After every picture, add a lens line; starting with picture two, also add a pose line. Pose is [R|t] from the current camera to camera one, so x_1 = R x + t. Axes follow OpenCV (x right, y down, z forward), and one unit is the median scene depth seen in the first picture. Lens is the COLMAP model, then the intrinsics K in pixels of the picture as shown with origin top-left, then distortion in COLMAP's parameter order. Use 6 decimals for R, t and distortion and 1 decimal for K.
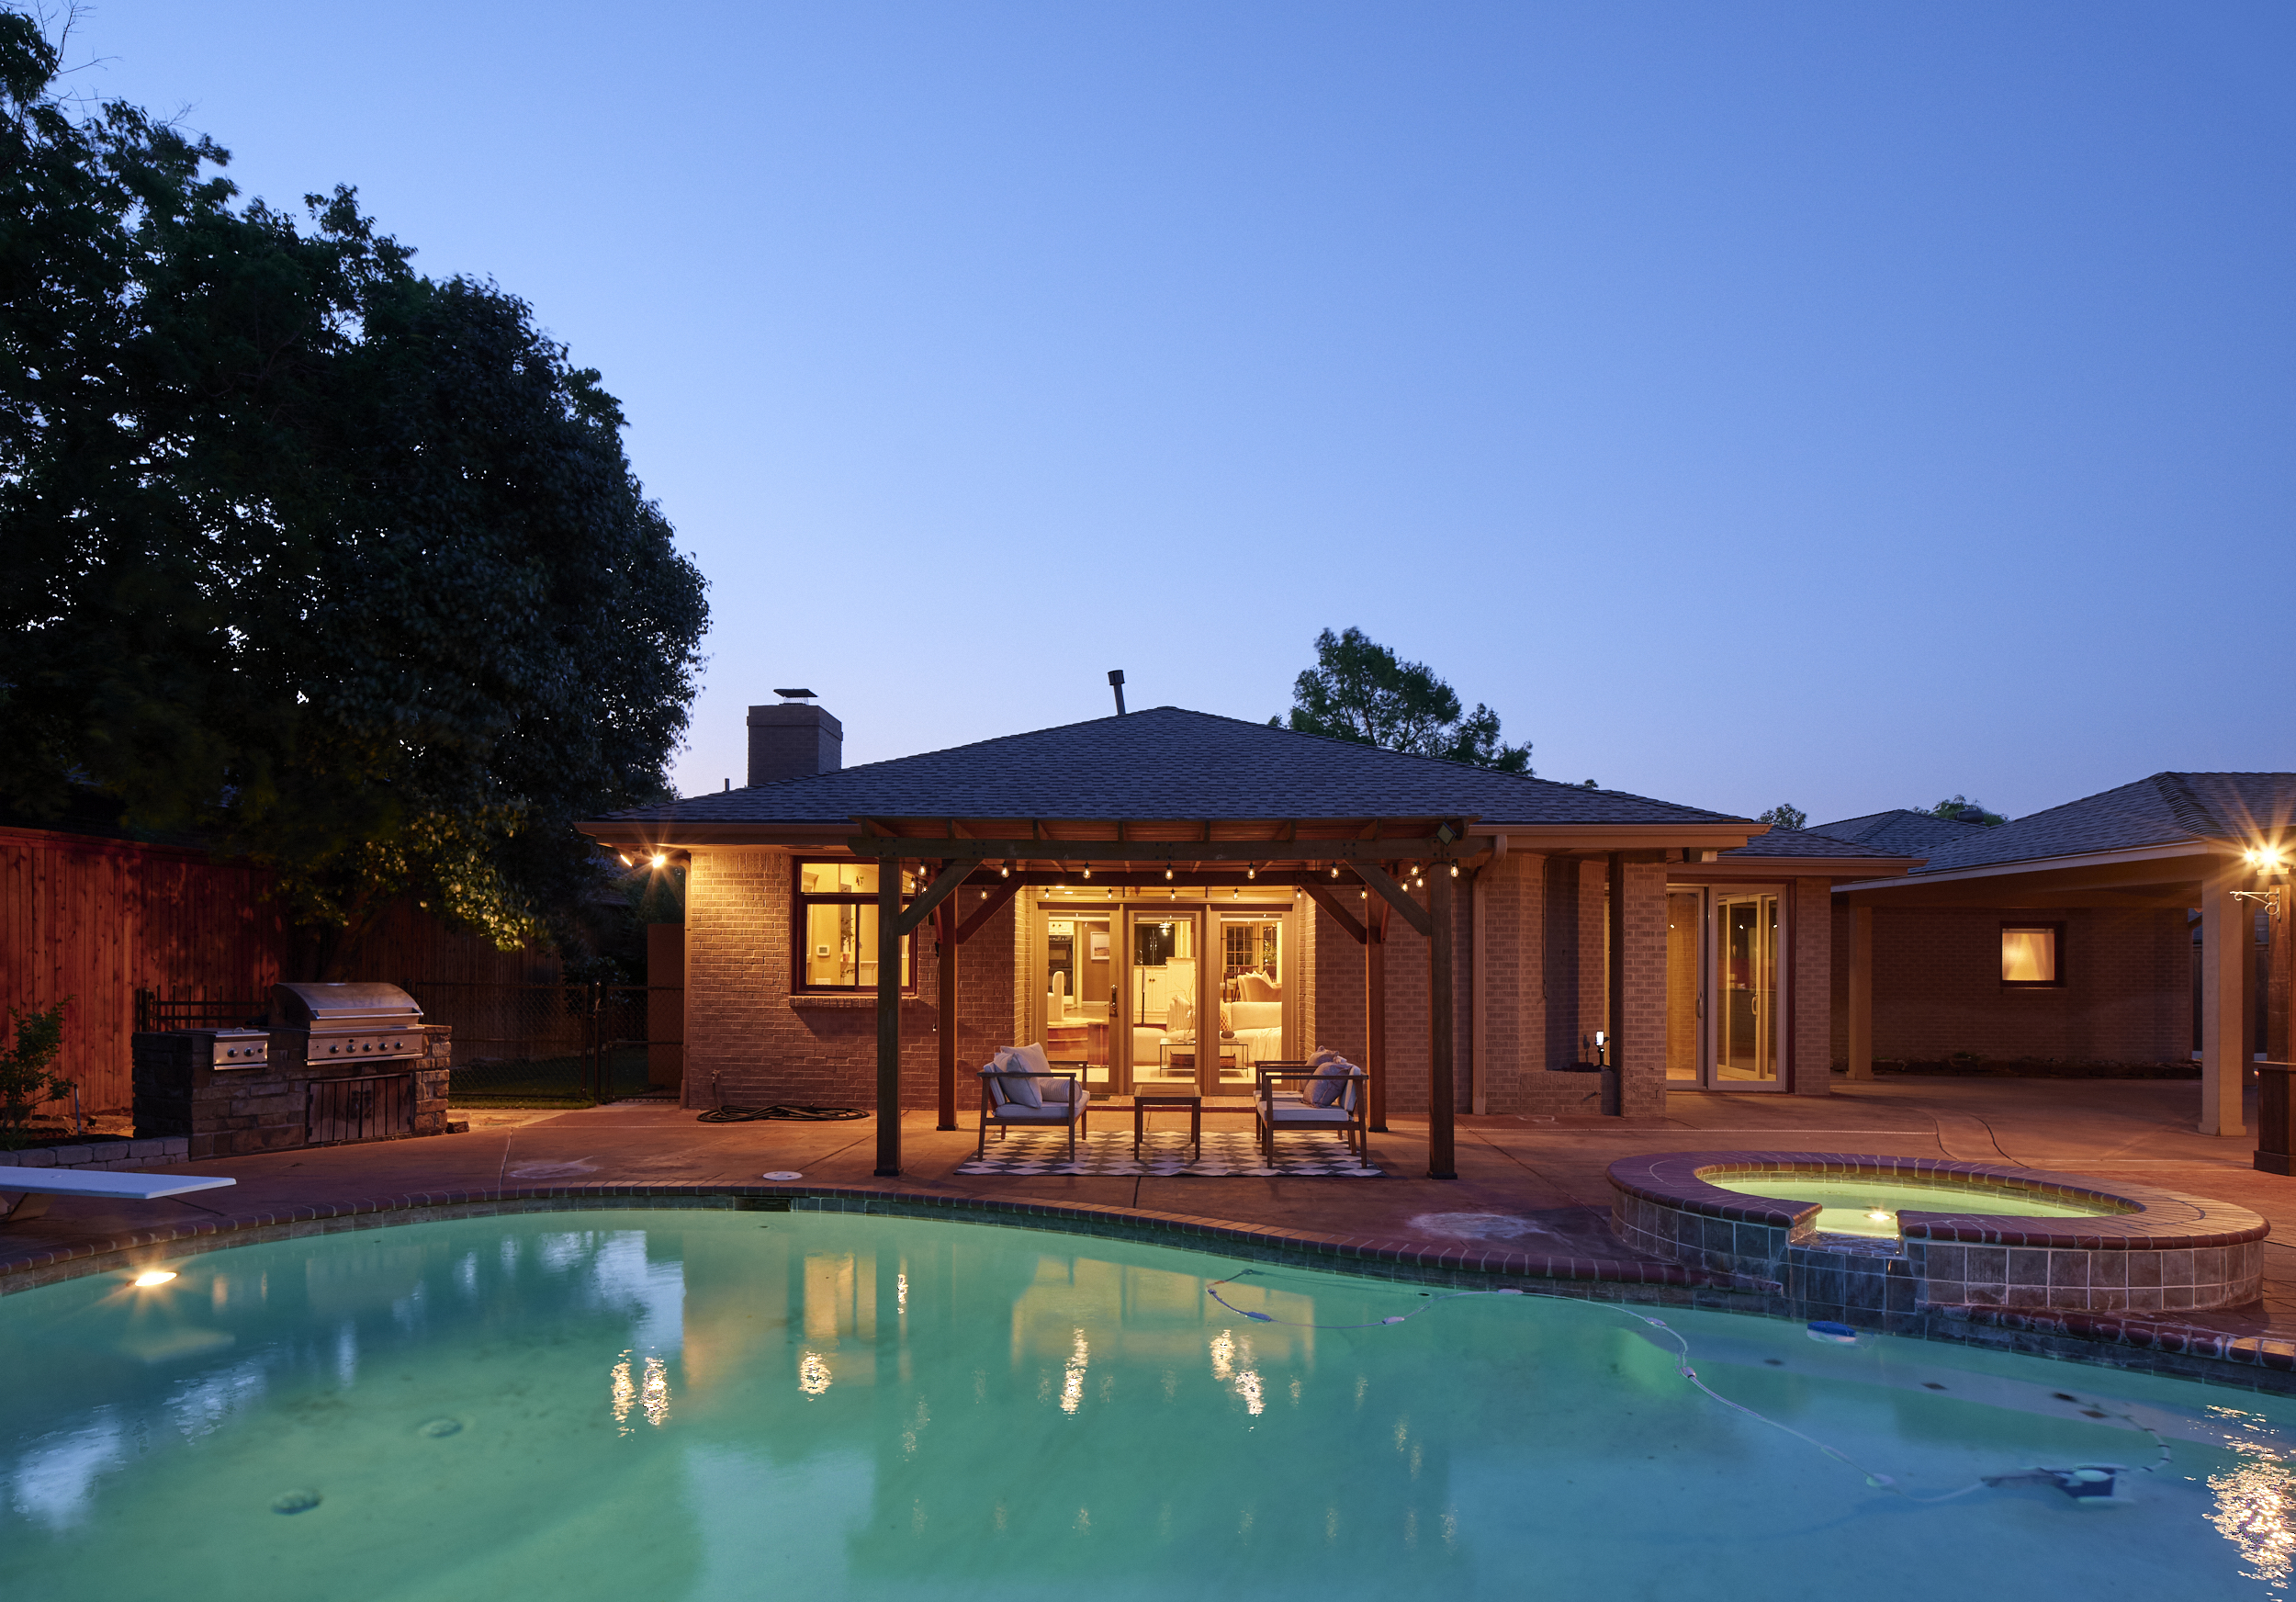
lens RADIAL K [[1283.7, 0, 1144.0], [0, 1283.7, 867.9], [0, 0, 1]] dist [-0.012710, 0.002588]
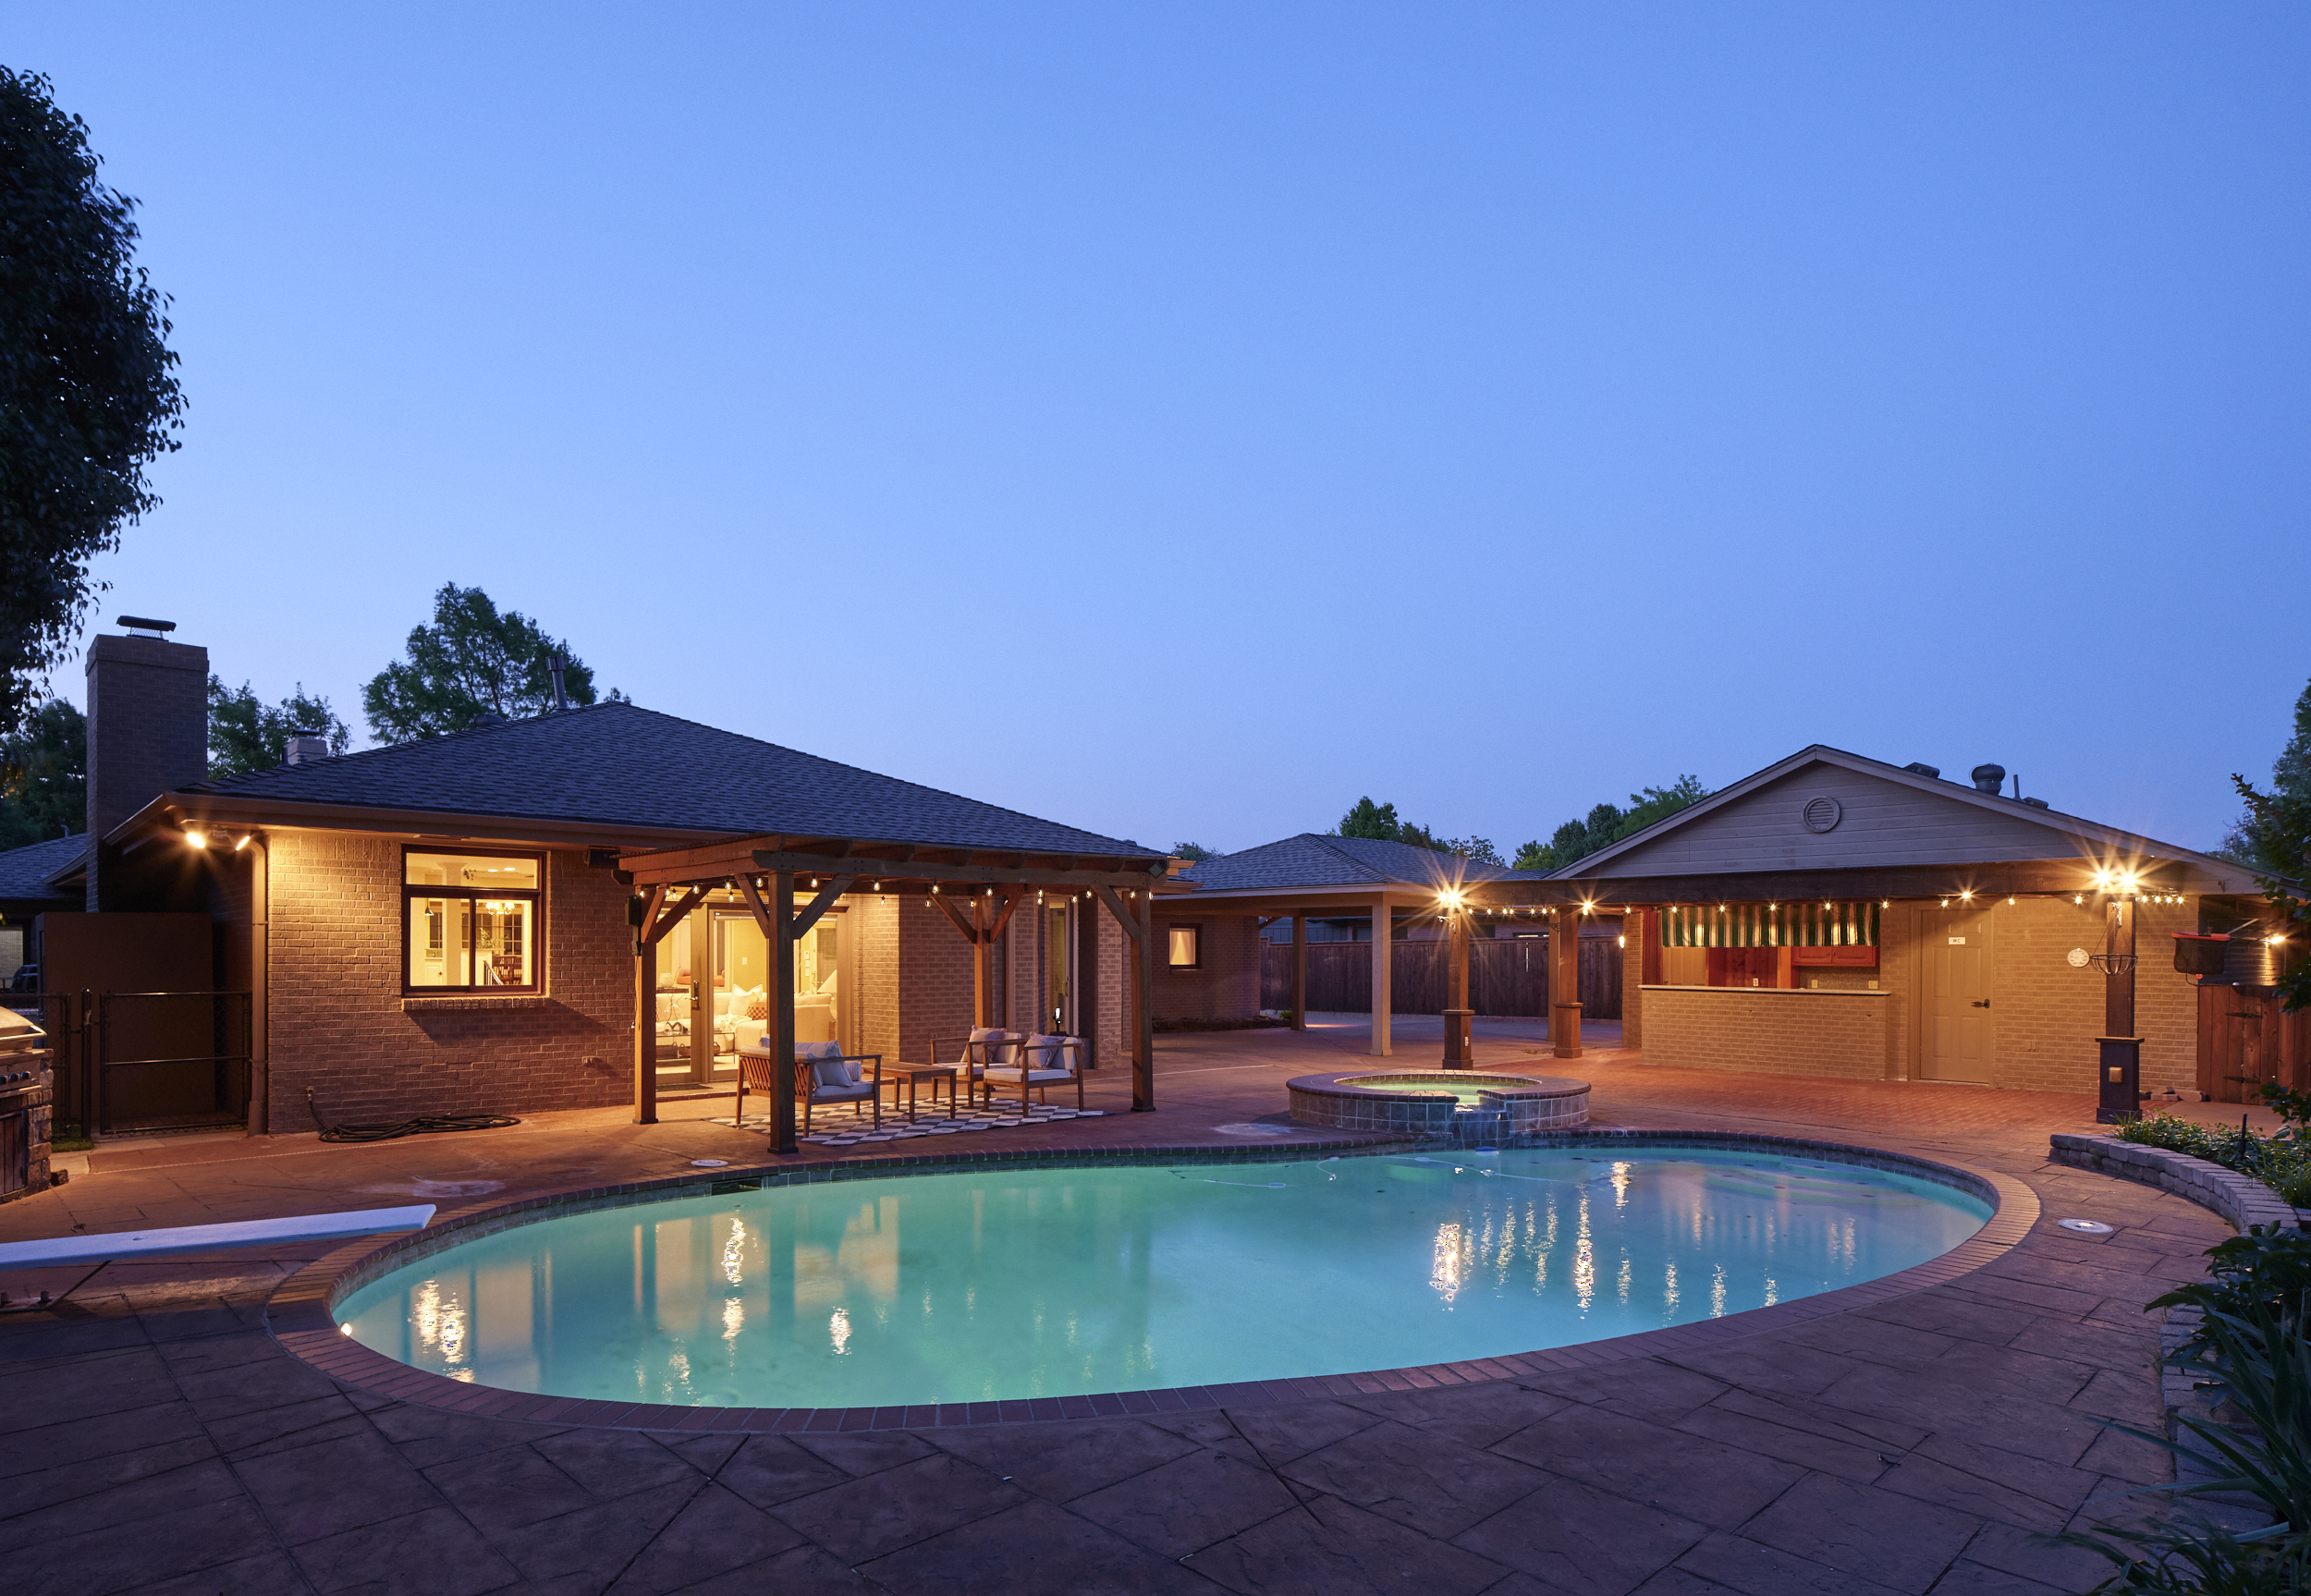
lens RADIAL K [[1292.1, 0, 1151.9], [0, 1292.1, 810.0], [0, 0, 1]] dist [-0.006385, -0.002408]
pose [[0.720648, 0.071308, 0.689624, -0.561236], [-0.049378, 0.997450, -0.051538, -0.013625], [-0.691540, 0.003089, 0.722332, -0.031778]]
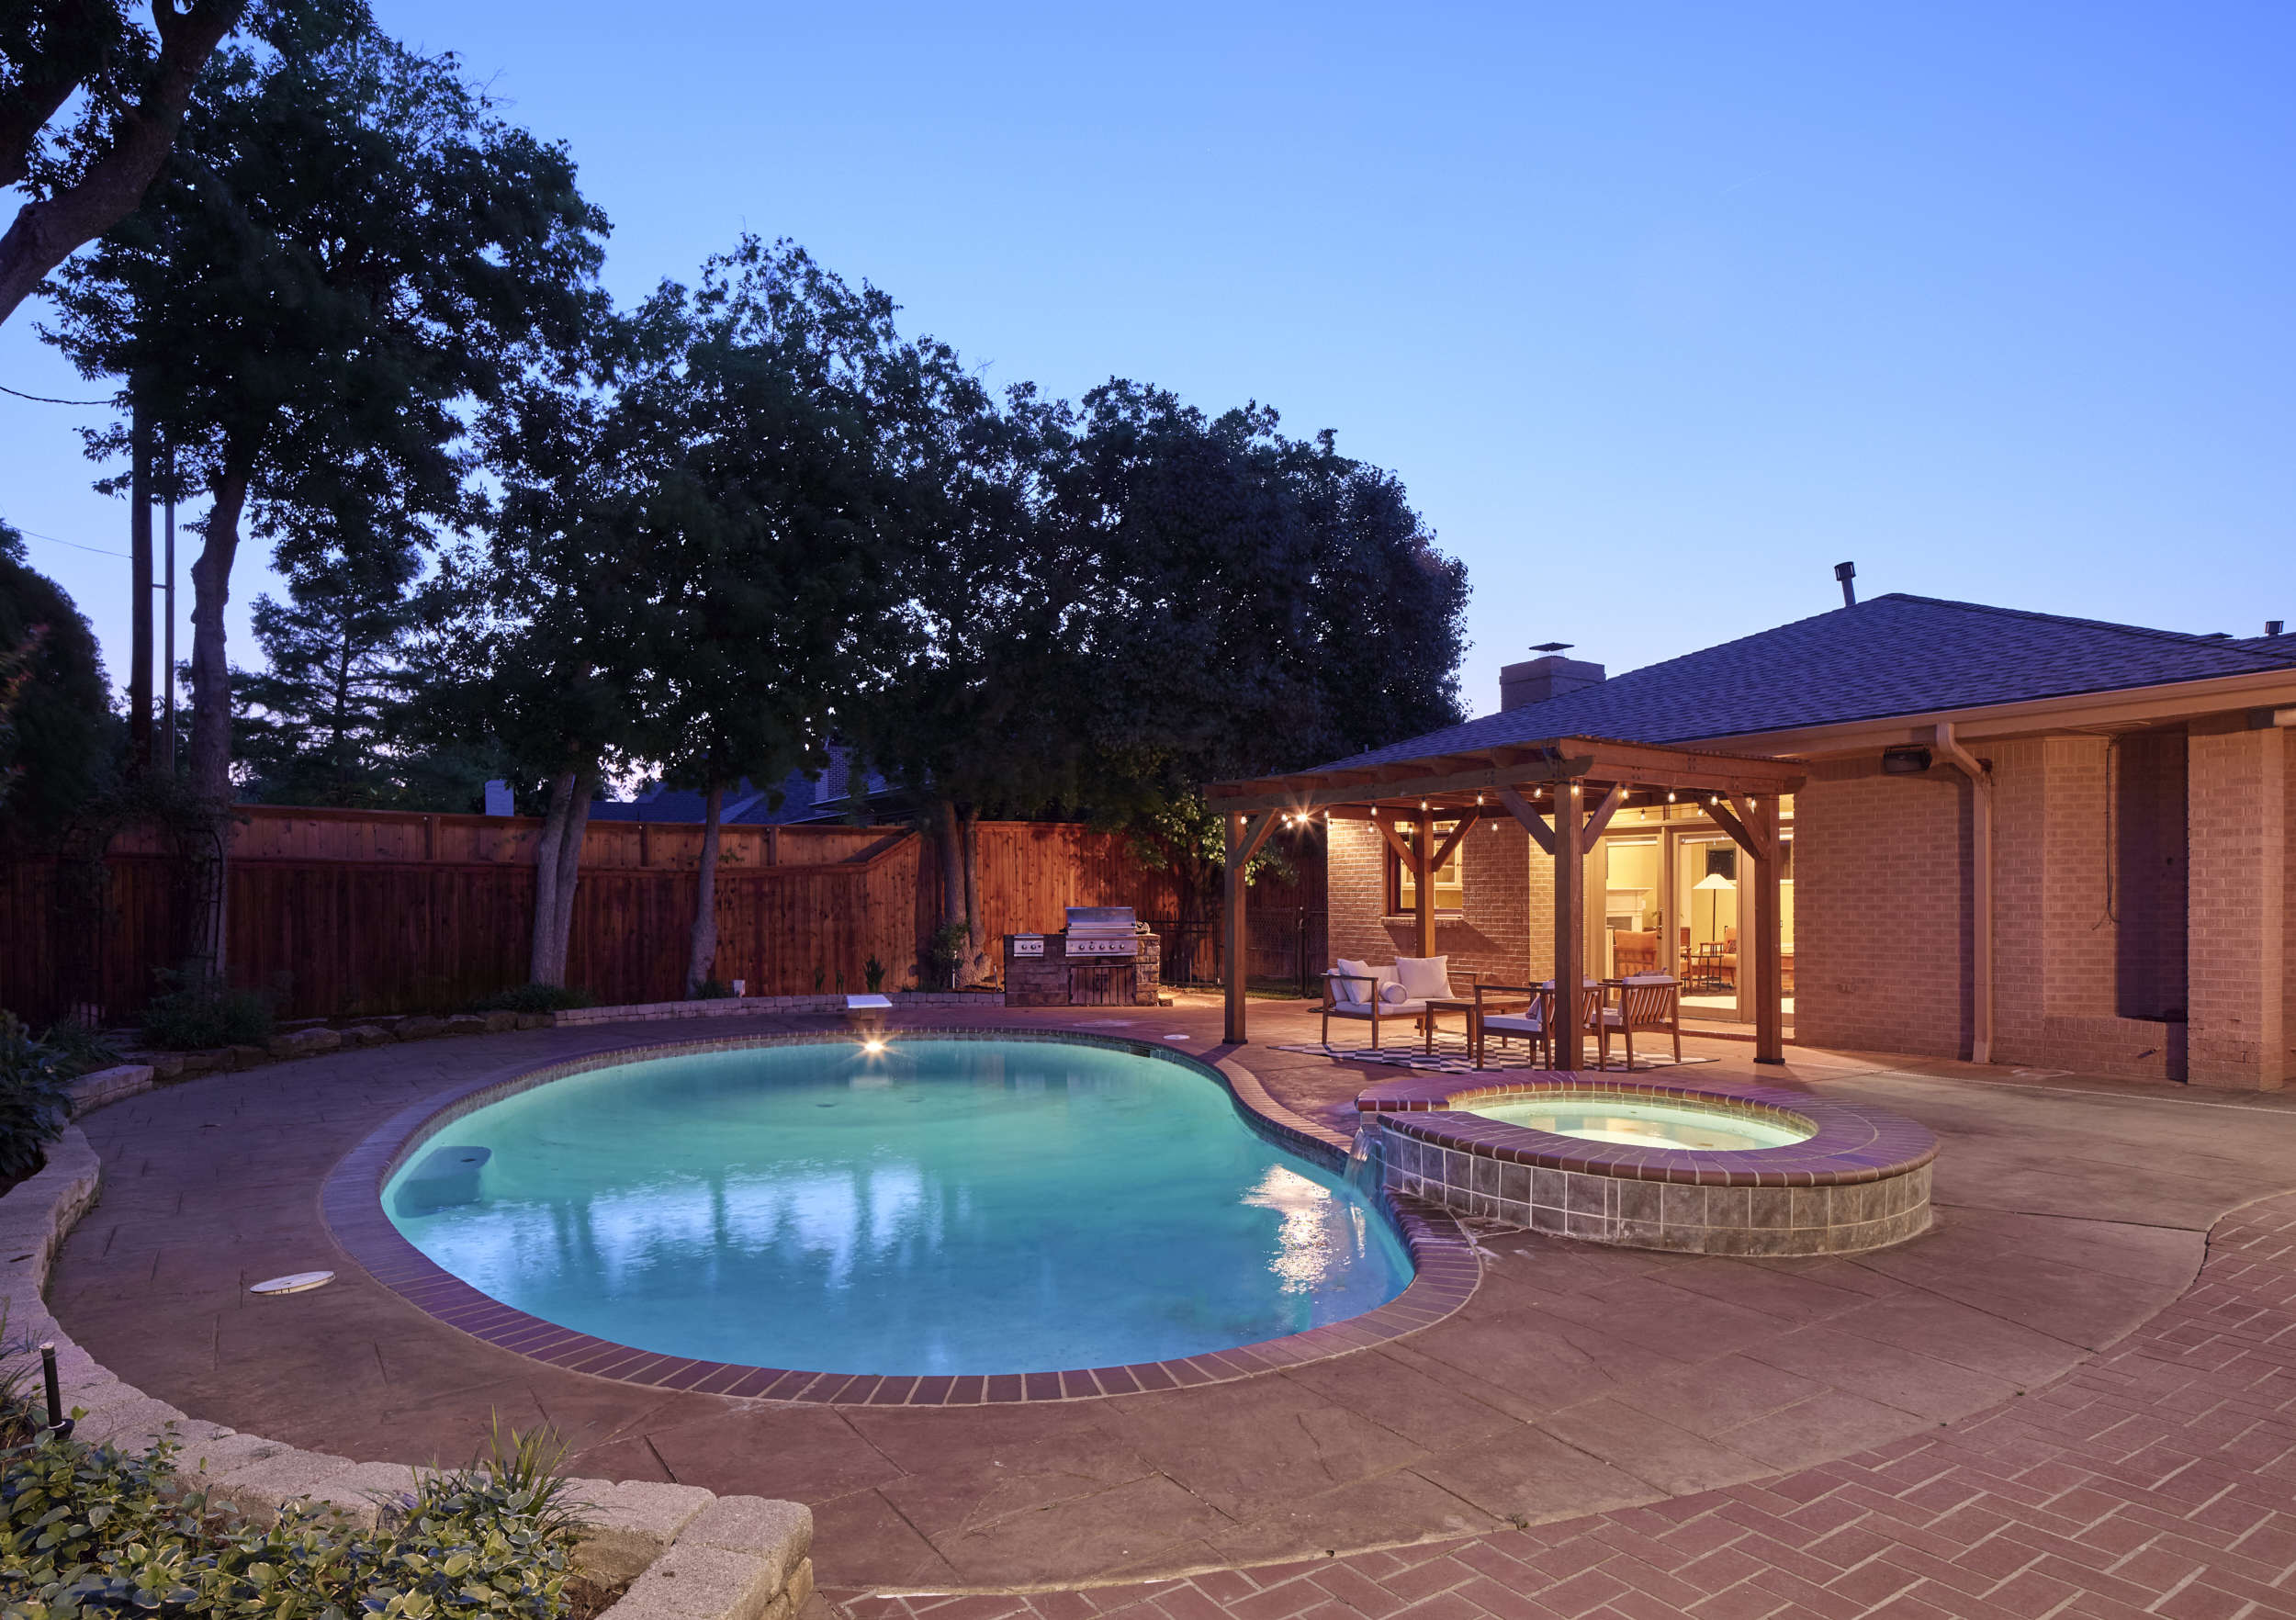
lens RADIAL K [[1310.2, 0, 1144.9], [0, 1310.2, 798.4], [0, 0, 1]] dist [-0.009164, -0.000227]
pose [[0.569852, -0.071824, -0.818603, 0.667931], [0.069716, 0.996807, -0.038928, 0.019707], [0.818785, -0.034887, 0.573040, 0.095964]]
